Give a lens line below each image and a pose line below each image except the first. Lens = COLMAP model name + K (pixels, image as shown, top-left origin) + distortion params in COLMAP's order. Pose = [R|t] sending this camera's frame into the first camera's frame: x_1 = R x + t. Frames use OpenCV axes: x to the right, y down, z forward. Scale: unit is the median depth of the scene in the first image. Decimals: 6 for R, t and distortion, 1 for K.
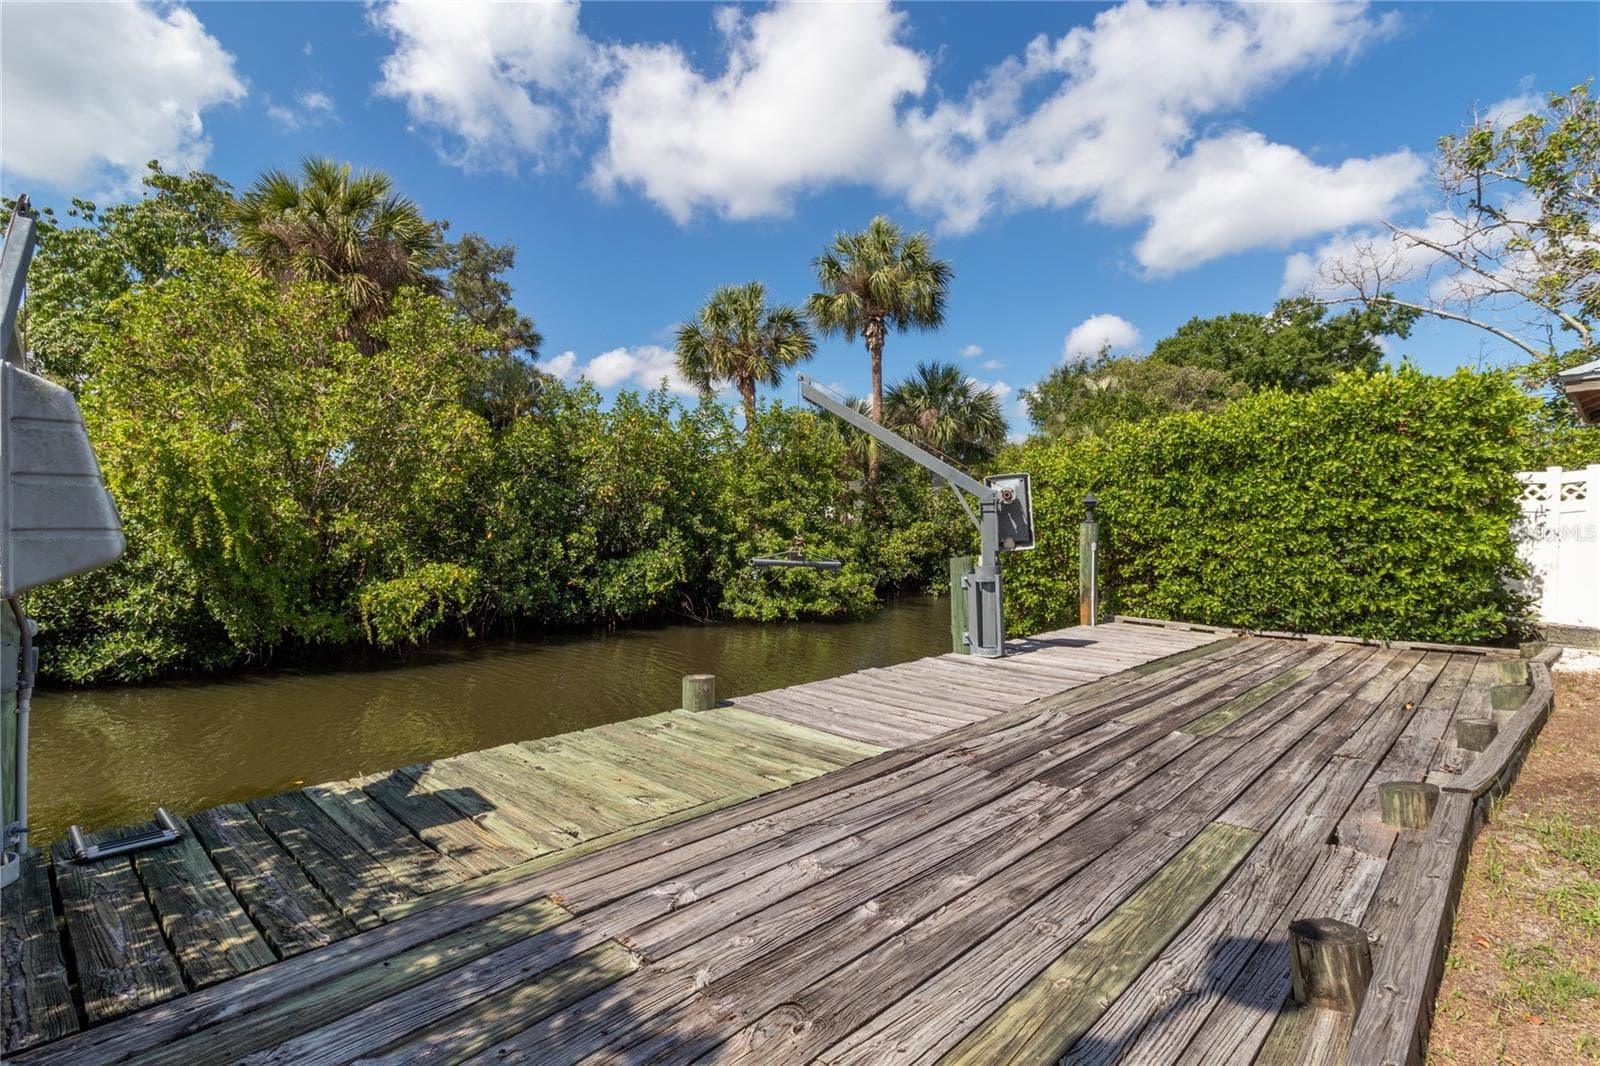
lens RADIAL K [[785.6, 0, 781.7], [0, 785.6, 538.9], [0, 0, 1]] dist [0.000745, -0.000113]
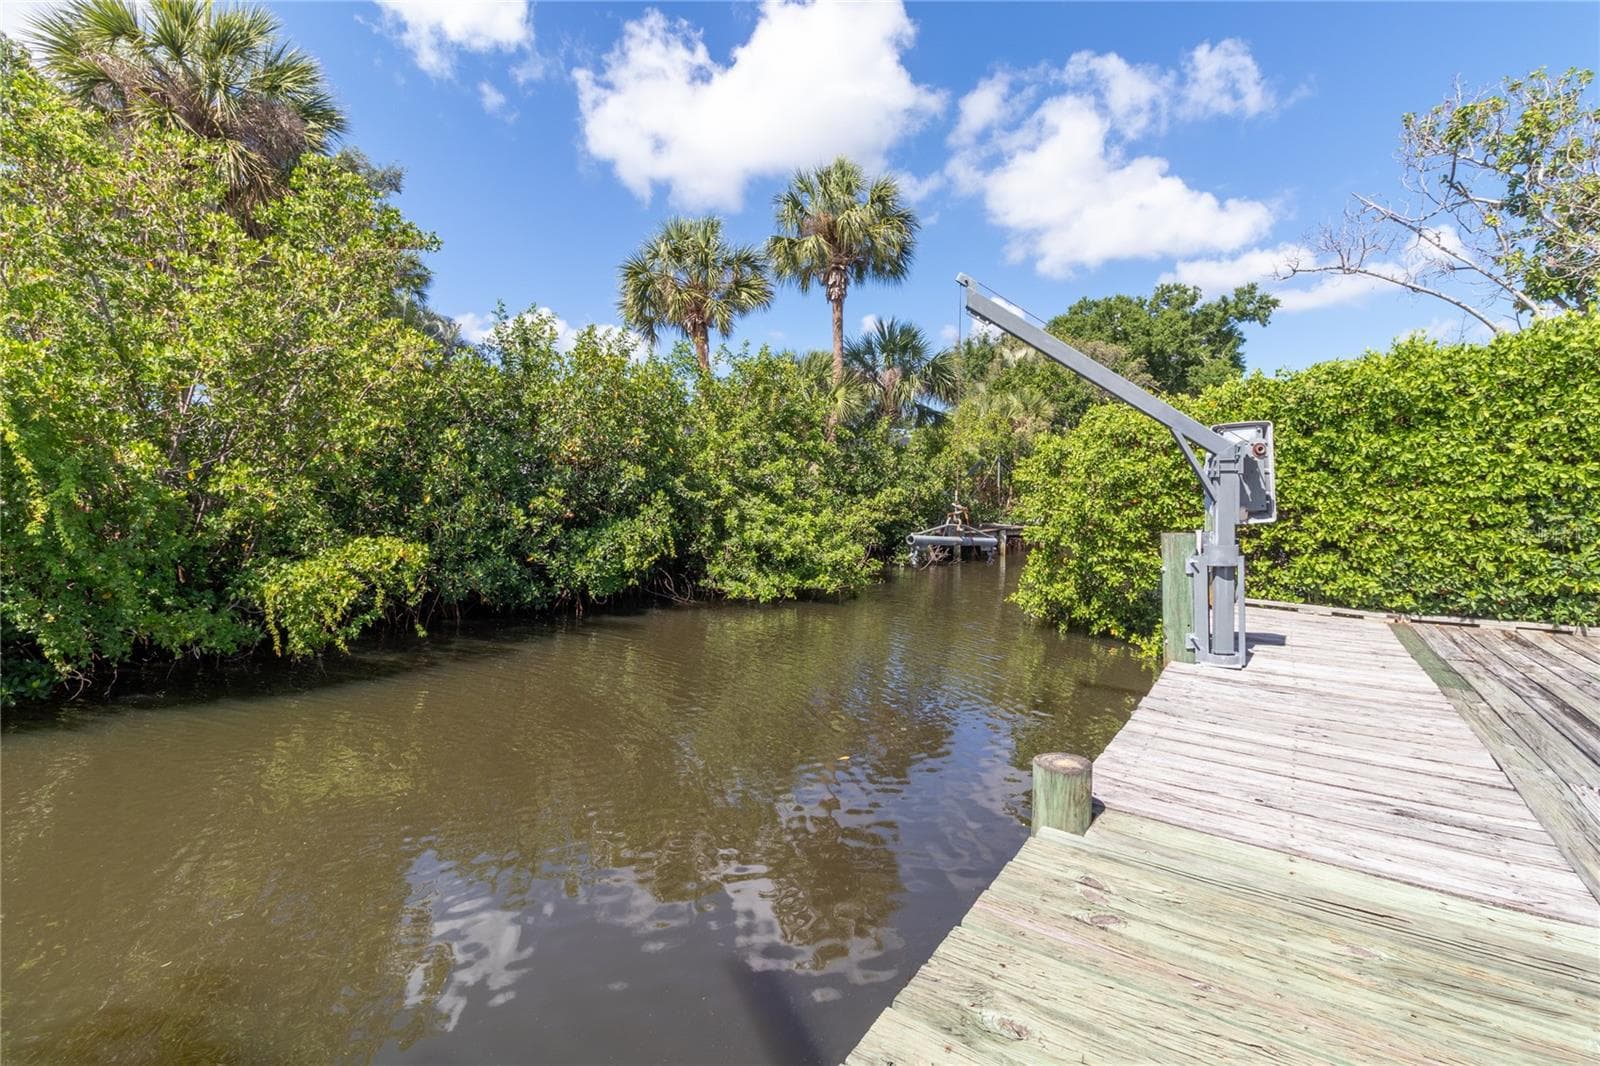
lens RADIAL K [[746.1, 0, 776.0], [0, 746.1, 524.0], [0, 0, 1]] dist [0.000128, 0.000160]
pose [[0.984773, 0.001147, 0.173841, -0.206096], [-0.005563, 0.999674, 0.024916, -0.000358], [-0.173756, -0.025504, 0.984458, 0.279803]]
